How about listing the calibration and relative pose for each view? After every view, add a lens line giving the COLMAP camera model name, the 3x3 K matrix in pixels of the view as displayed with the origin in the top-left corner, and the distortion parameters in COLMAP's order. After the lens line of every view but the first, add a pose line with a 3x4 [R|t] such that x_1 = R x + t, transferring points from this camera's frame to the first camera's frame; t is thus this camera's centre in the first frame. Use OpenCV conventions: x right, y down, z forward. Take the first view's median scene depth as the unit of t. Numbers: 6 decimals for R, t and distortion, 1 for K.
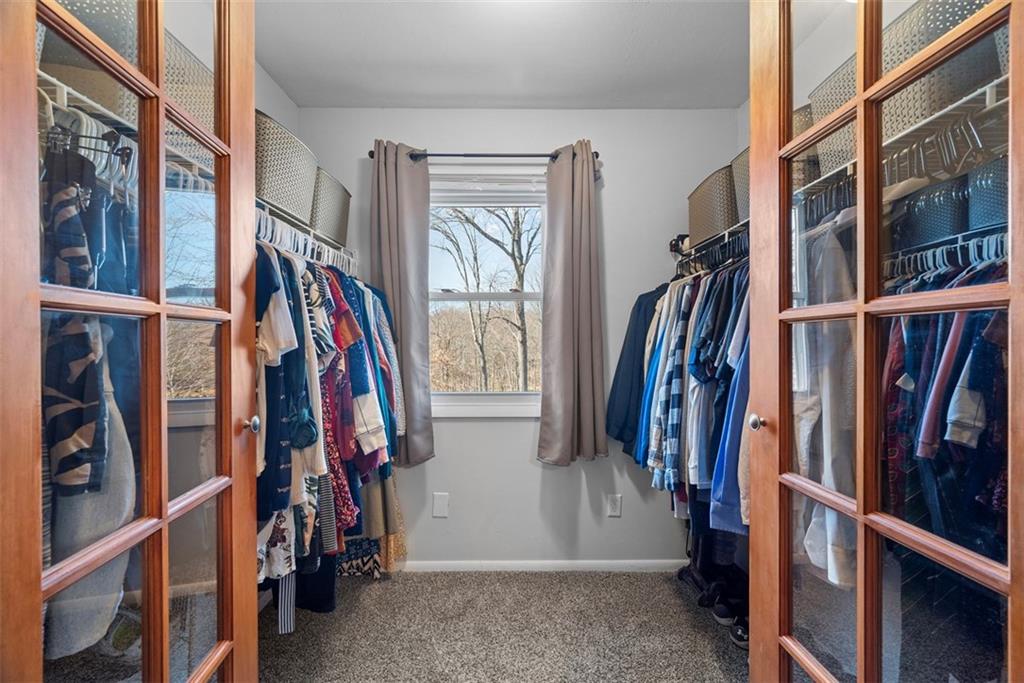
lens RADIAL K [[404.8, 0, 512.8], [0, 404.8, 341.1], [0, 0, 1]] dist [-0.001610, -0.000025]
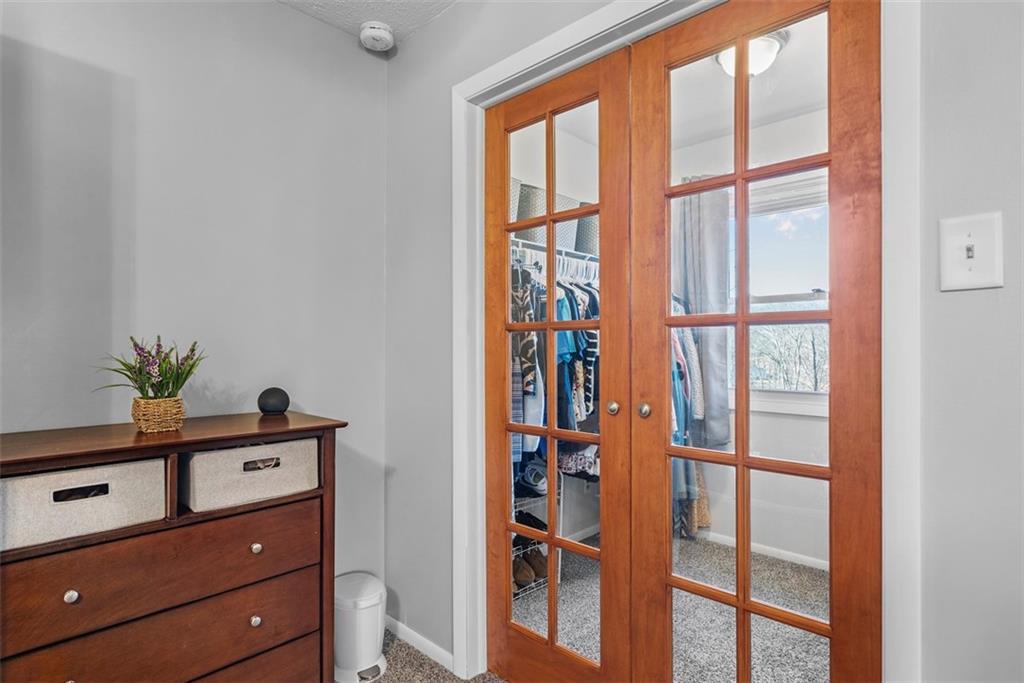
lens RADIAL K [[540.7, 0, 512.0], [0, 540.7, 341.5], [0, 0, 1]] dist [0.001033, 0.000016]
pose [[0.713392, -0.000719, -0.700765, 0.812714], [0.003341, 0.999992, 0.002375, -0.010687], [0.700757, -0.004036, 0.713388, -0.971449]]
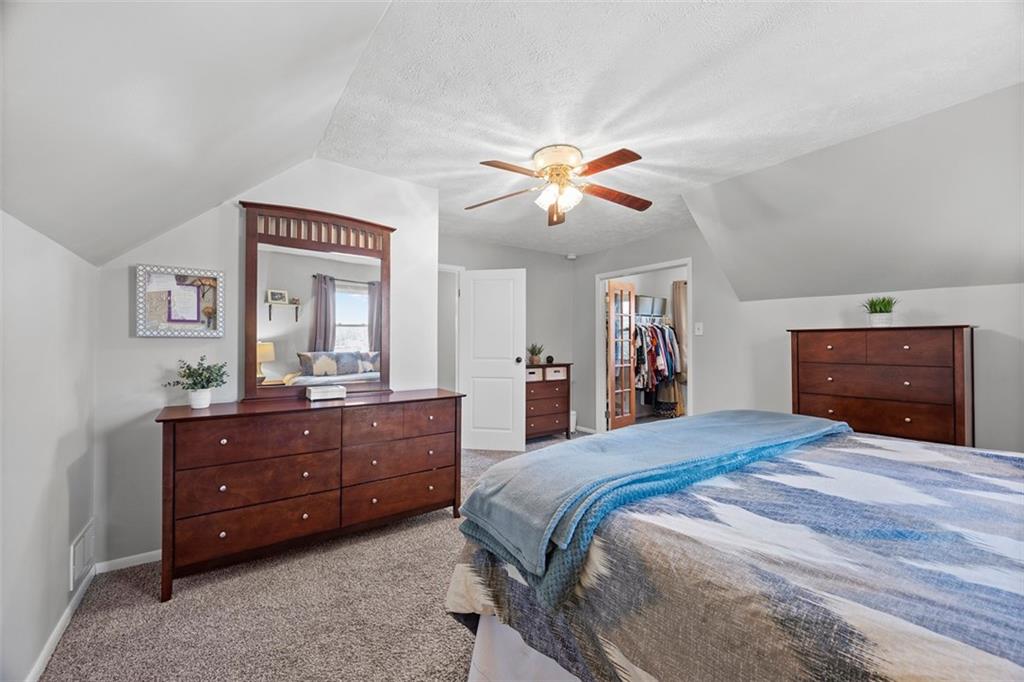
lens RADIAL K [[404.8, 0, 512.8], [0, 404.8, 340.6], [0, 0, 1]] dist [-0.001610, -0.000025]
pose [[0.579885, -0.004391, -0.814687, 2.829396], [0.005972, 0.999982, -0.001139, -0.046470], [0.814677, -0.004205, 0.579900, -3.488763]]
